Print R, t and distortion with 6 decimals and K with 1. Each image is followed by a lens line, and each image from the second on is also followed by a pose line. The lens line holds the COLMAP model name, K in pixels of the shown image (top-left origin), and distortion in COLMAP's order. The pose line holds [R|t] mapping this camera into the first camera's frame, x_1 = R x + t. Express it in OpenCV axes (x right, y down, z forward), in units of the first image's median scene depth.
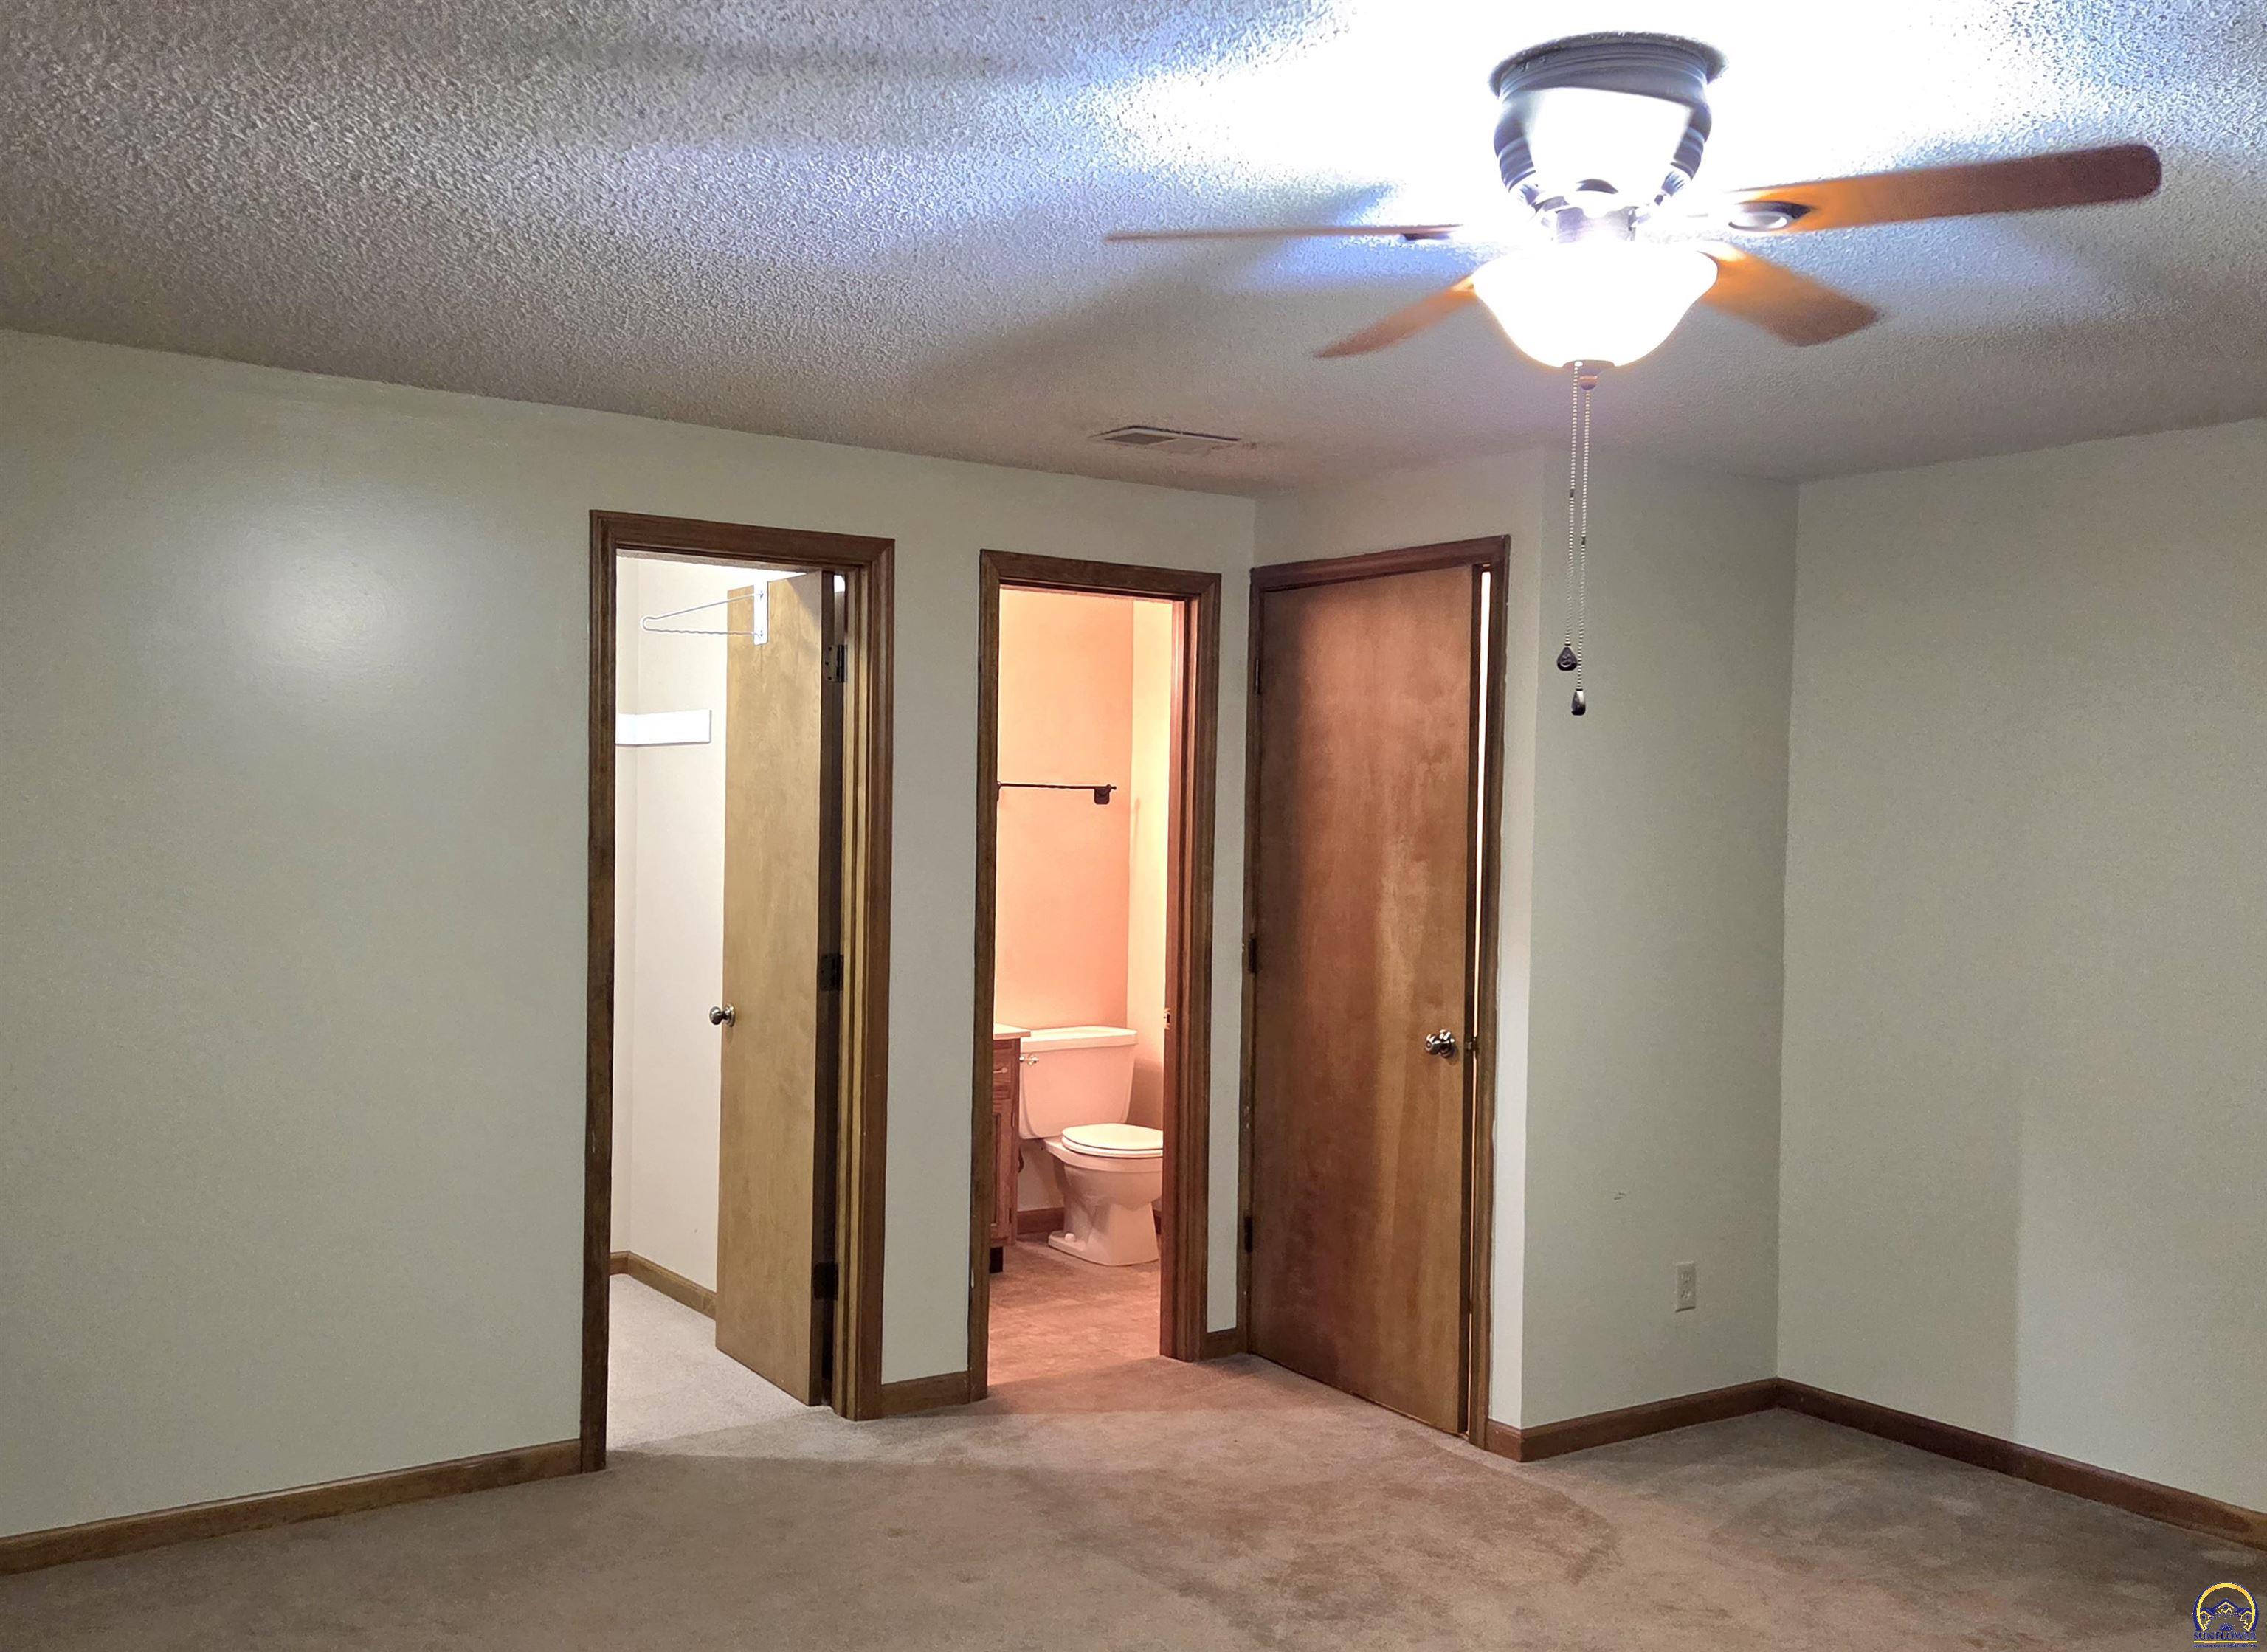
lens RADIAL K [[2001.8, 0, 1133.7], [0, 2001.8, 824.0], [0, 0, 1]] dist [0.001492, 0.000091]
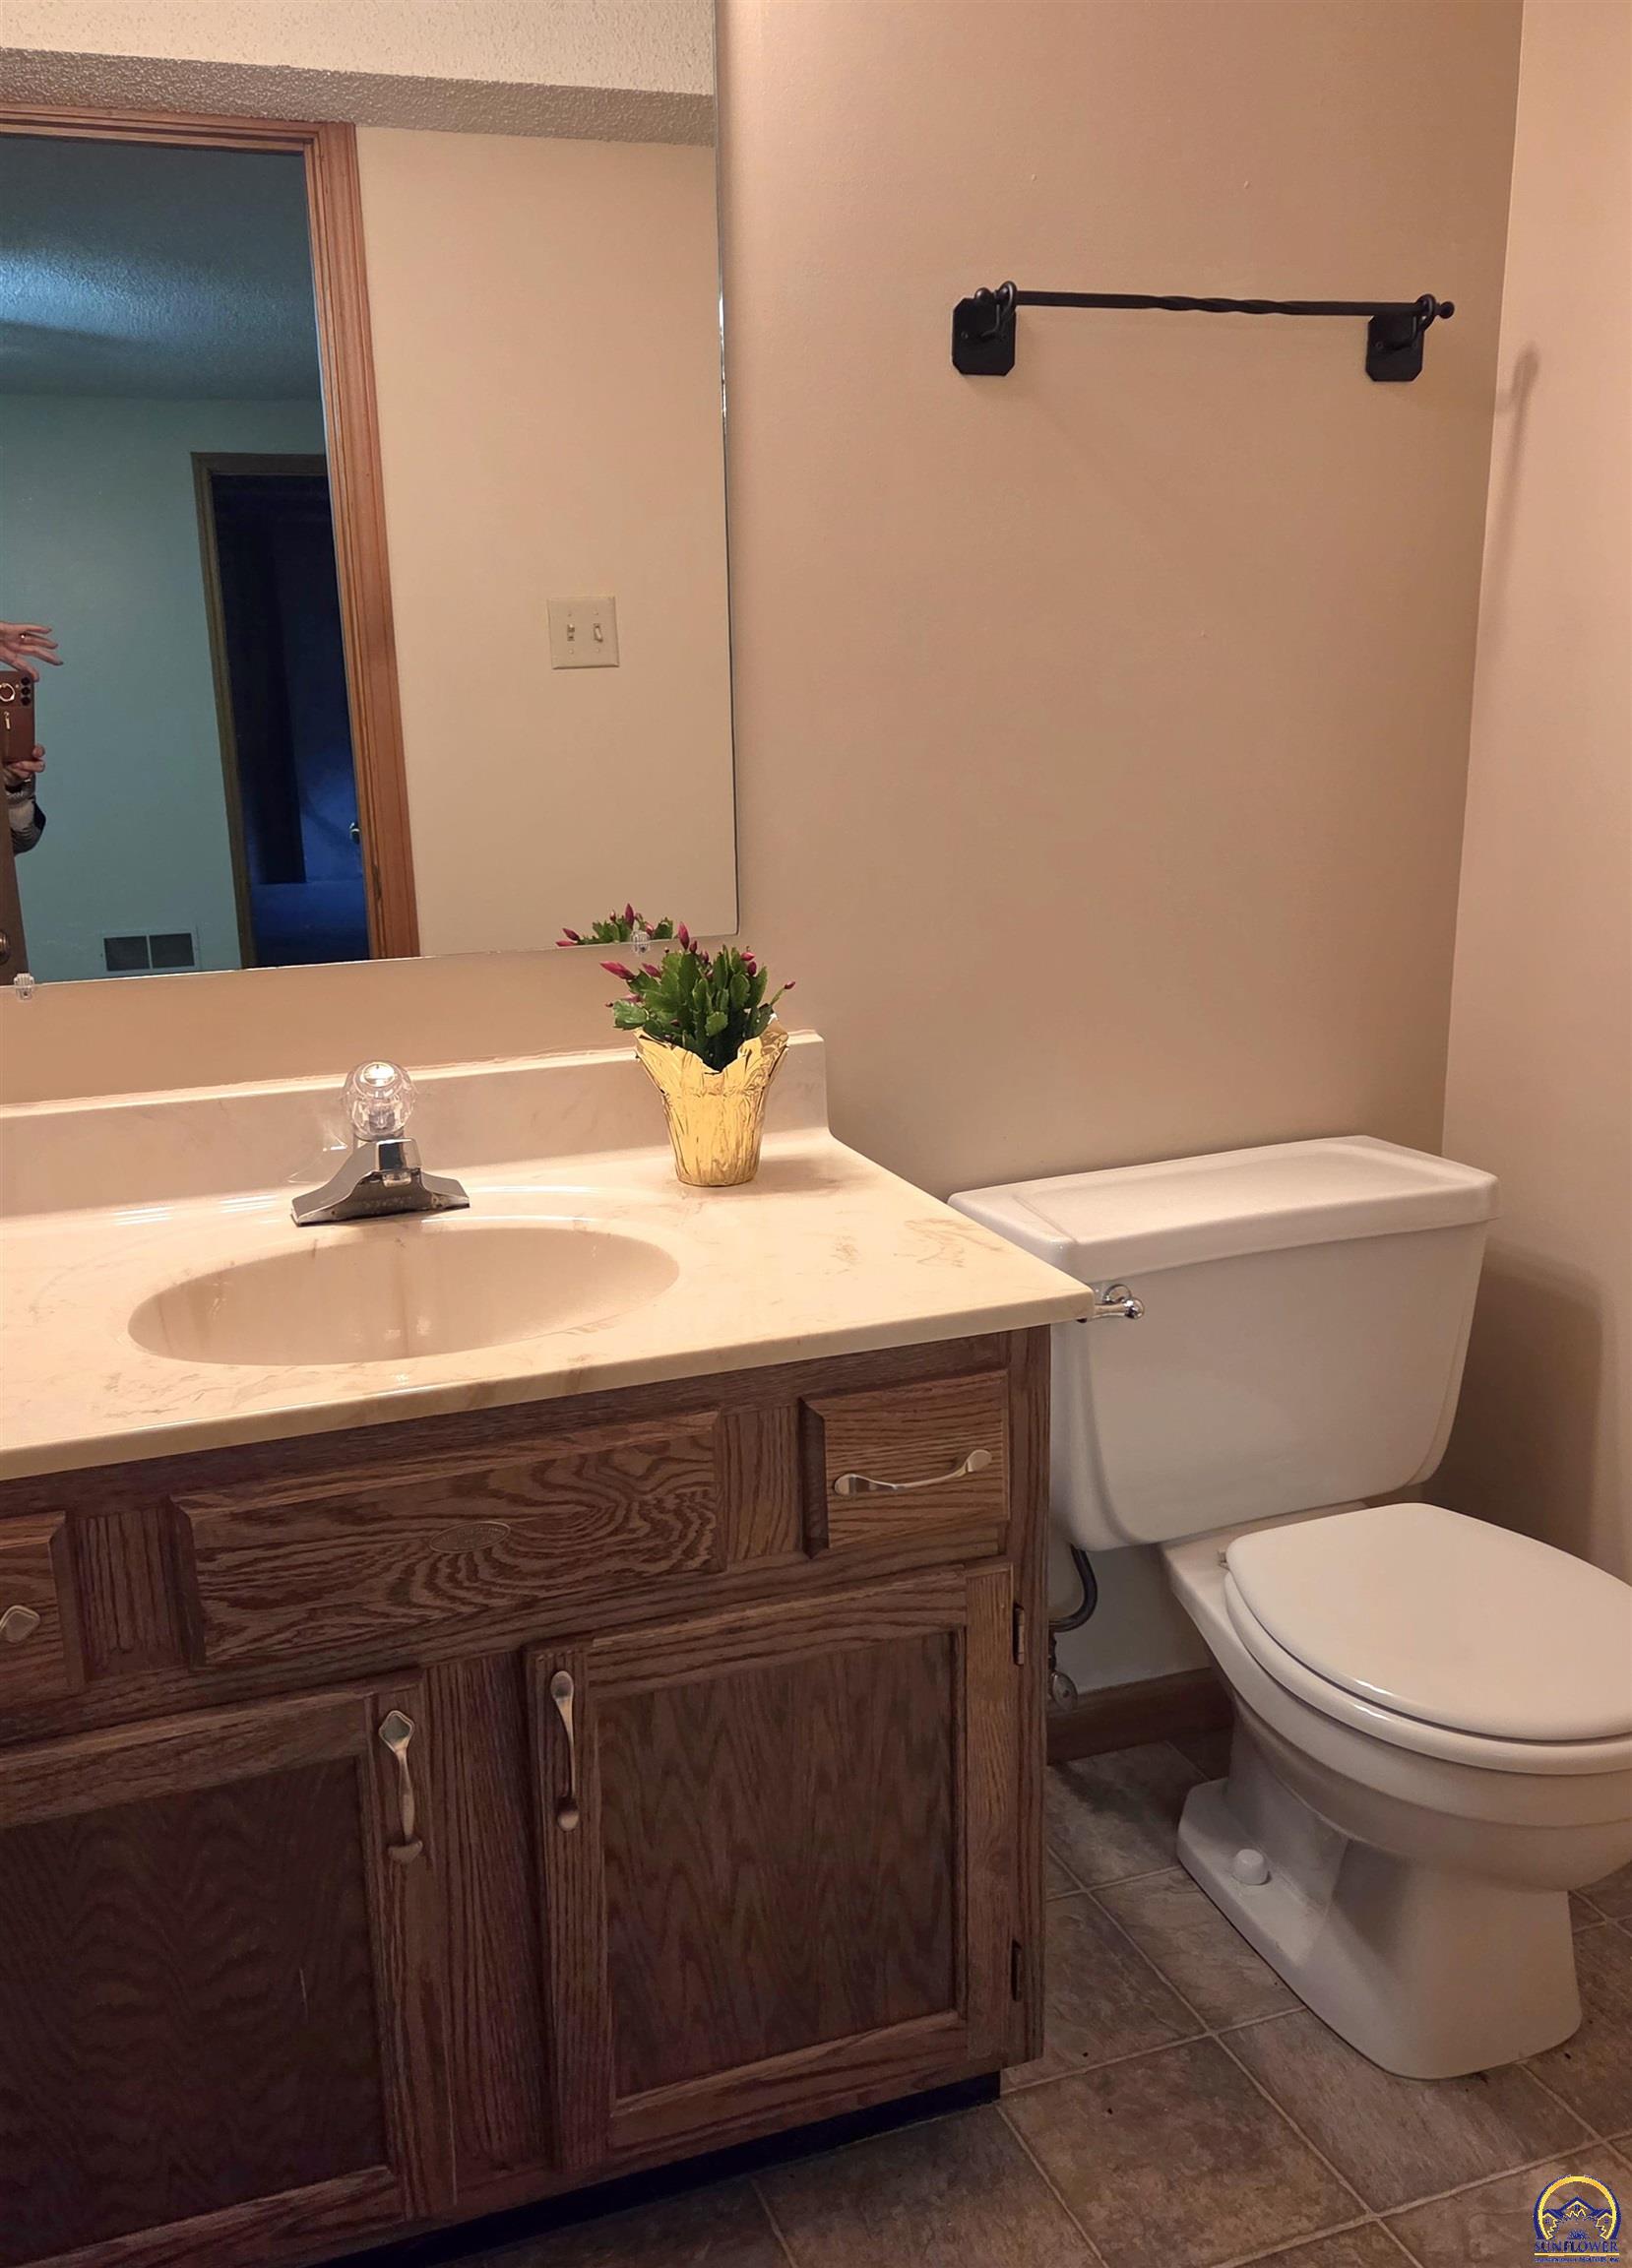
lens RADIAL K [[1934.4, 0, 816.7], [0, 1934.4, 1124.0], [0, 0, 1]] dist [0.083337, 0.002567]
pose [[0.969243, 0.029030, -0.244387, -0.024699], [0.029986, 0.971690, 0.234347, 0.026004], [0.244272, -0.234468, 0.940934, 0.707403]]
